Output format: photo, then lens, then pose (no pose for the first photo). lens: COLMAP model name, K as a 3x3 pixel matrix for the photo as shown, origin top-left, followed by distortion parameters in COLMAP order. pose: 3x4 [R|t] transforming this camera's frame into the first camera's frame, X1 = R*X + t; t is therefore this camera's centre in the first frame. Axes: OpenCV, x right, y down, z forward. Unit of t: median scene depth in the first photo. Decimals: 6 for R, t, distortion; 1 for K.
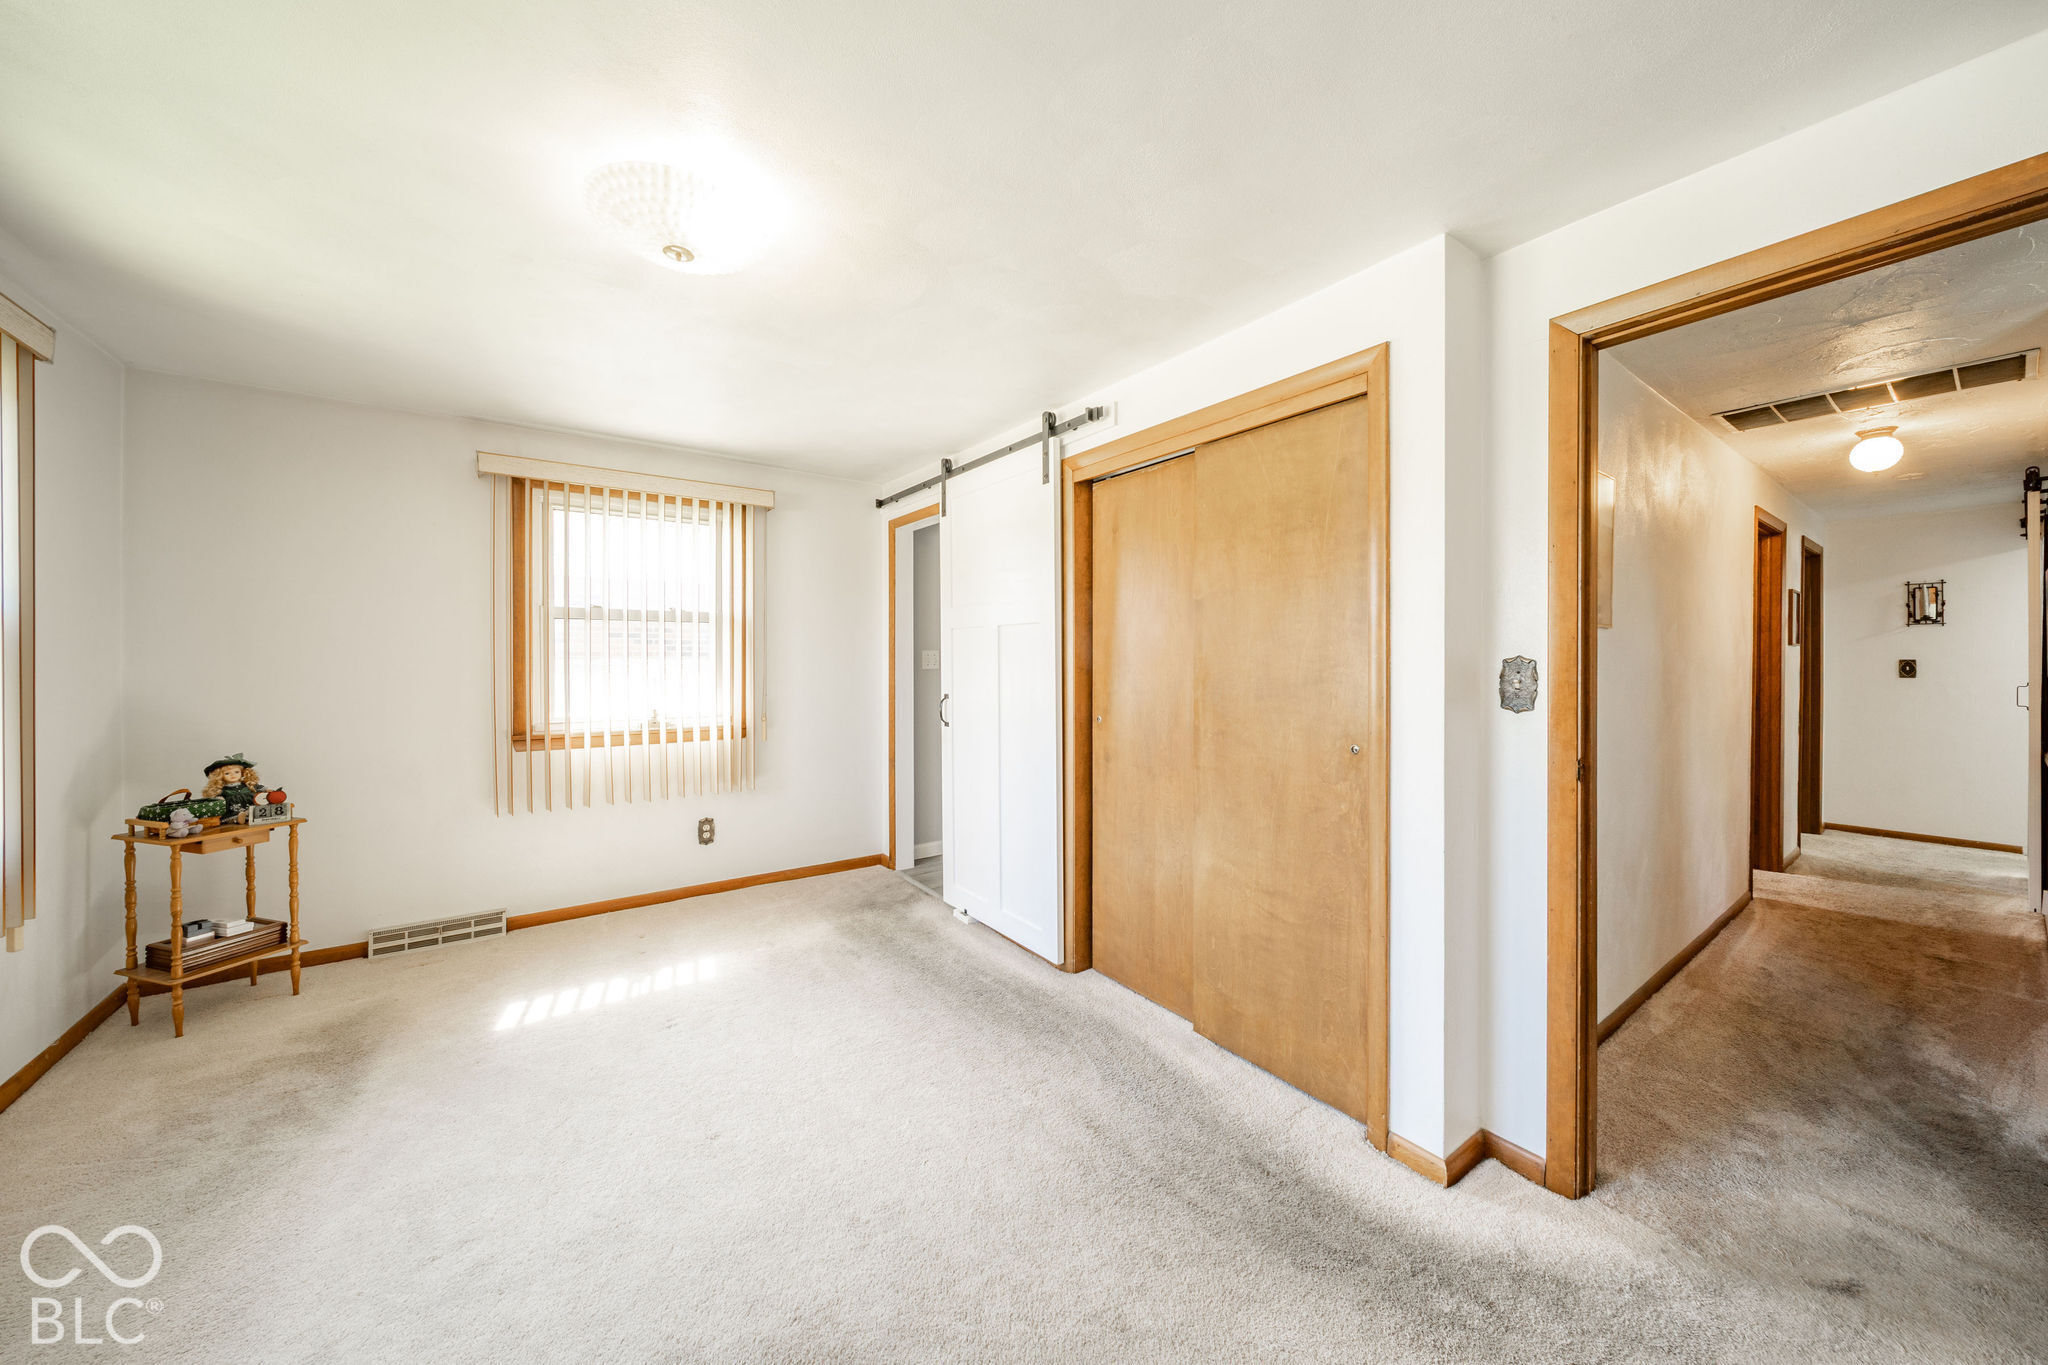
lens RADIAL K [[711.9, 0, 1030.0], [0, 711.9, 660.2], [0, 0, 1]] dist [0.000104, -0.000082]
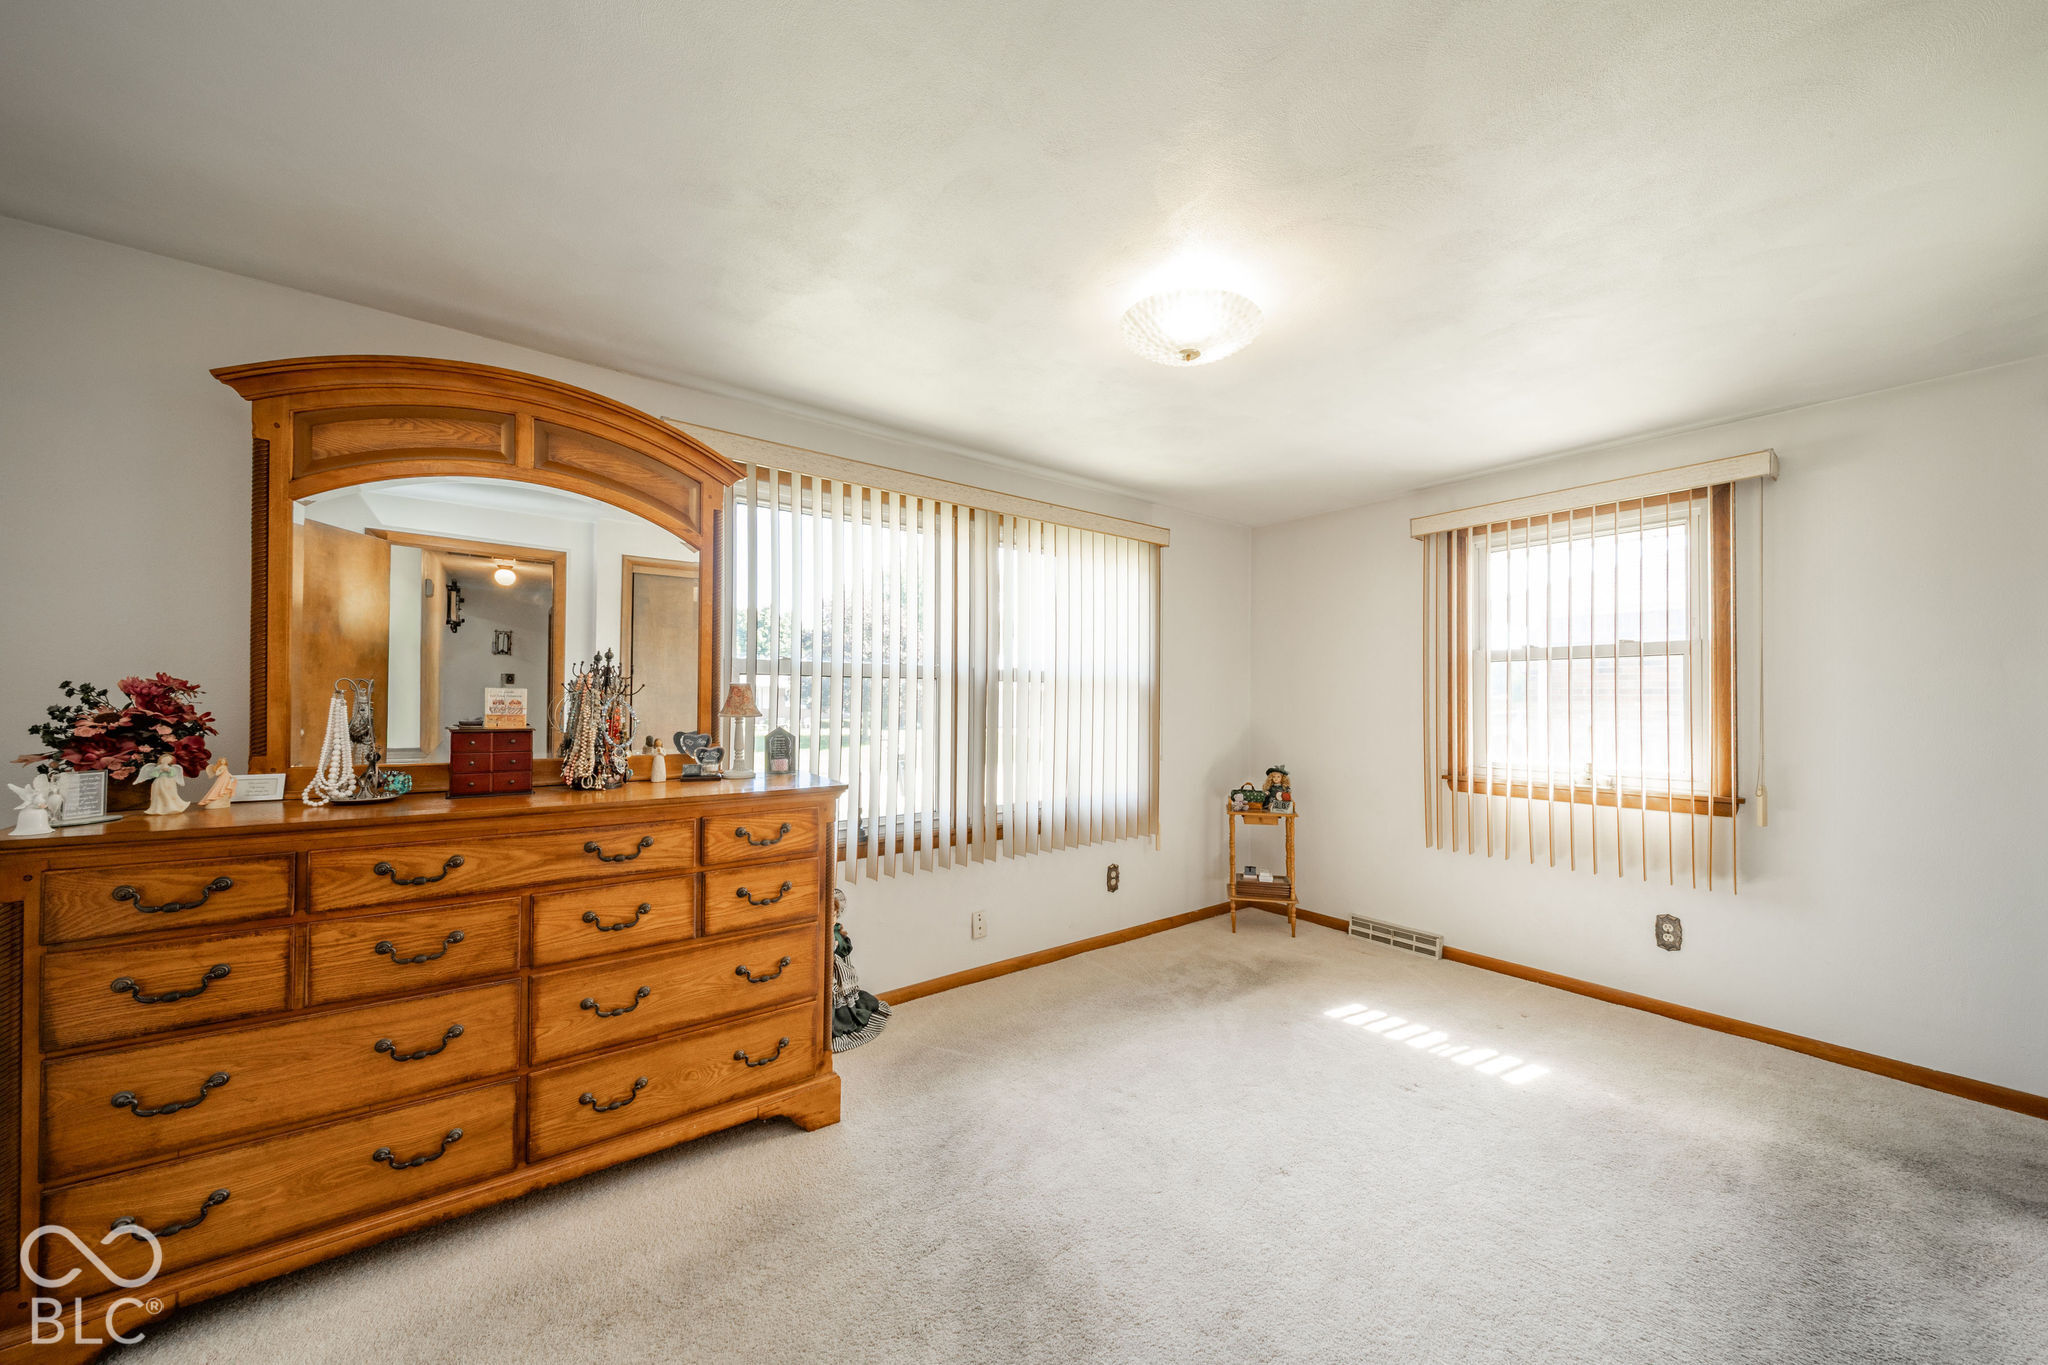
lens RADIAL K [[719.1, 0, 1023.5], [0, 719.1, 696.2], [0, 0, 1]] dist [-0.000632, -0.000218]
pose [[0.032025, -0.006834, -0.999464, 0.388071], [-0.004931, 0.999963, -0.006996, -0.001219], [0.999475, 0.005152, 0.031990, 0.398965]]
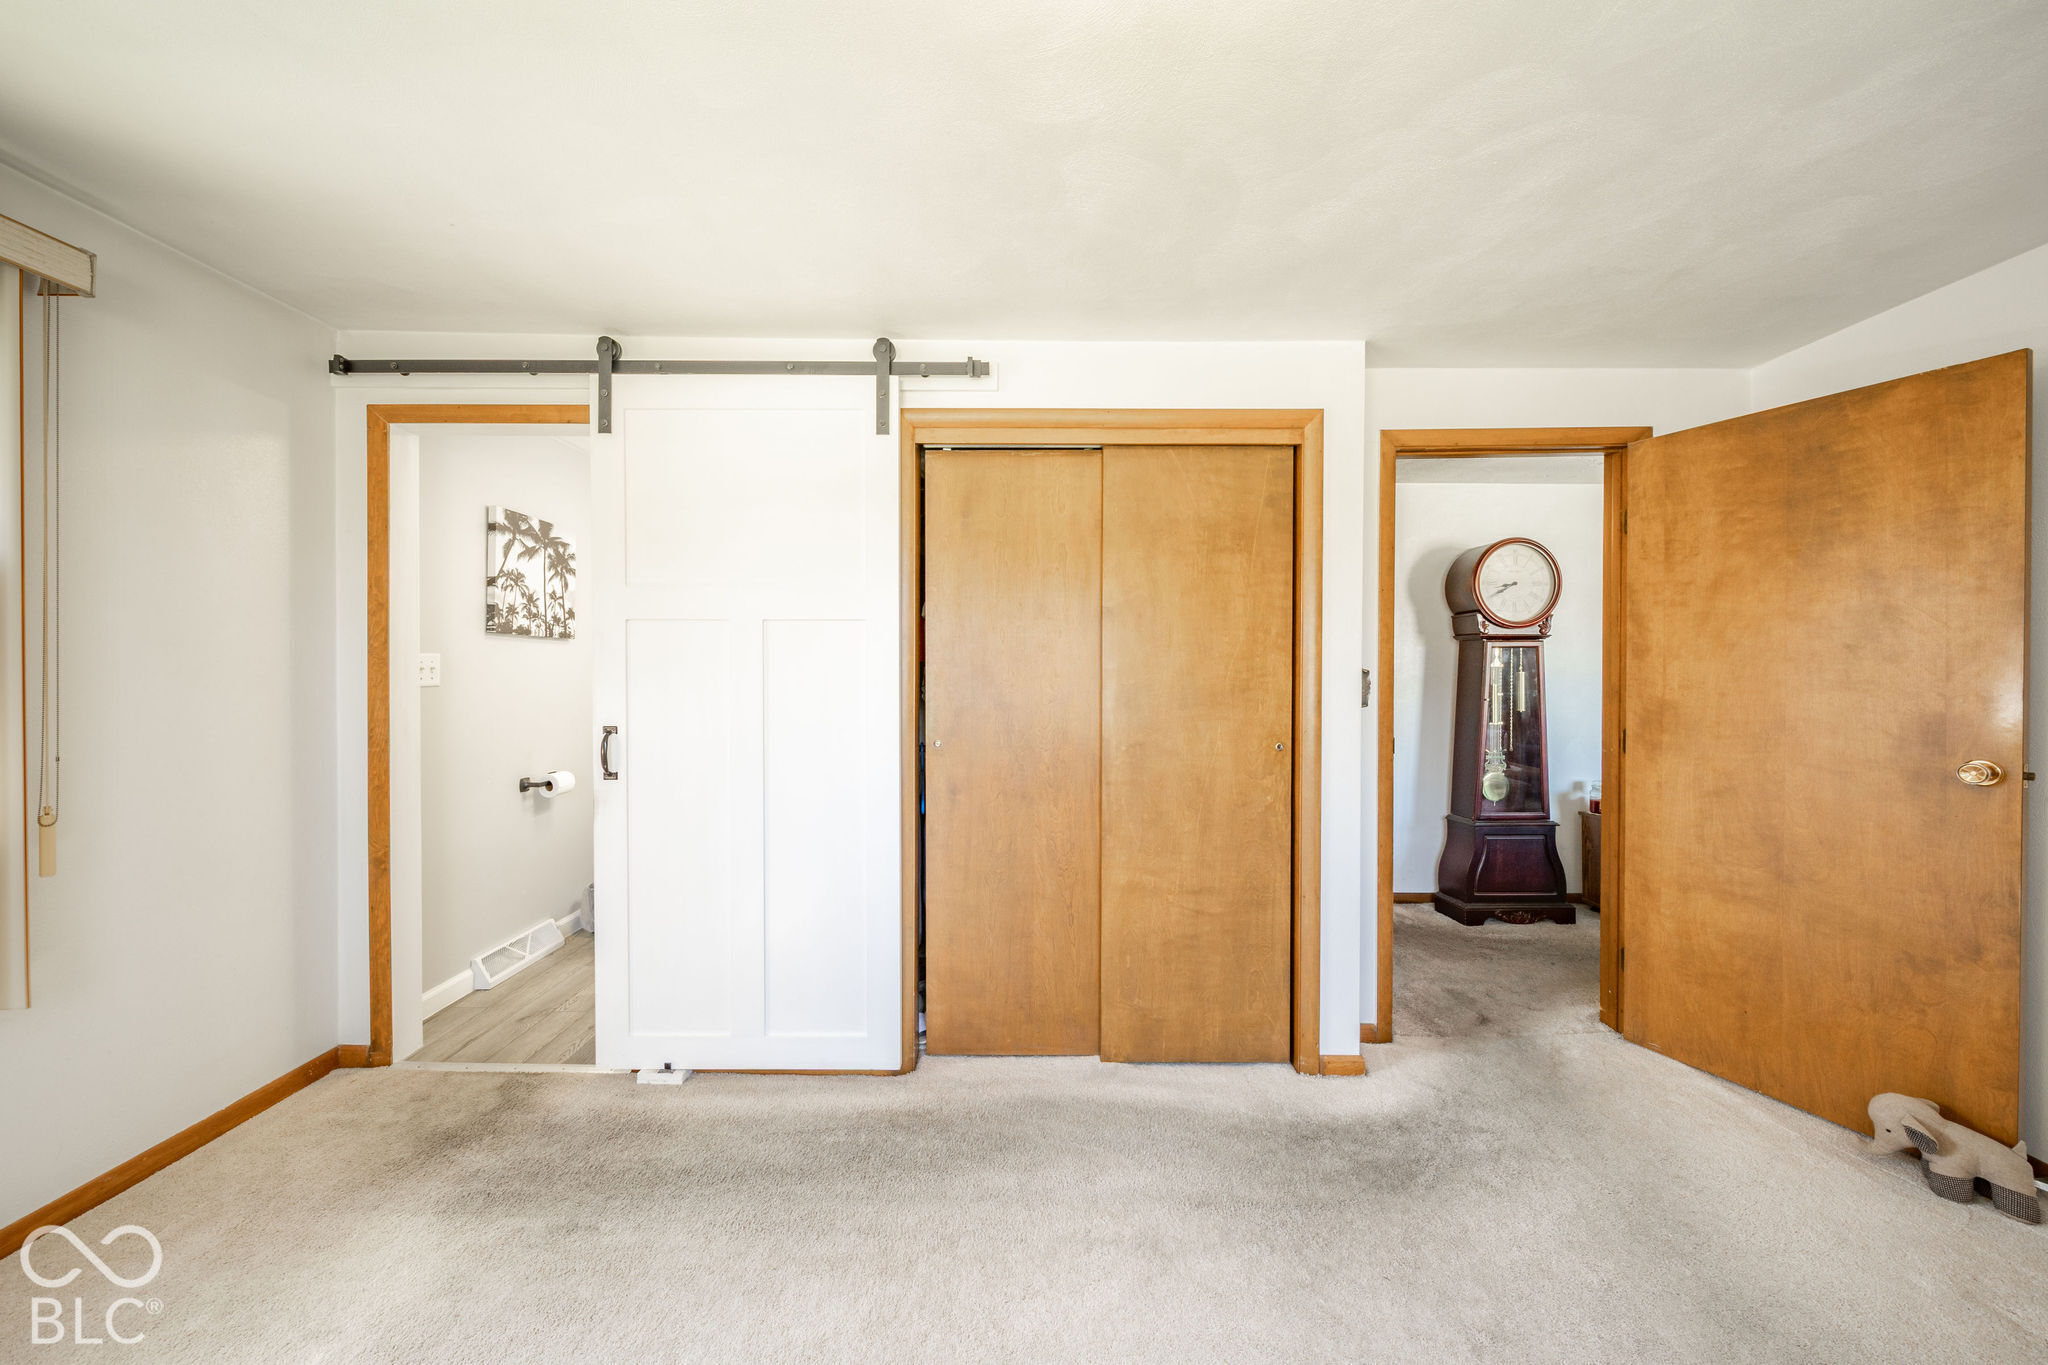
lens RADIAL K [[706.6, 0, 1021.0], [0, 706.6, 676.7], [0, 0, 1]] dist [0.000269, -0.000046]
pose [[0.586616, -0.003146, 0.809859, -0.513530], [0.000302, 0.999993, 0.003665, 0.004013], [-0.809865, -0.001905, 0.586613, 0.465143]]
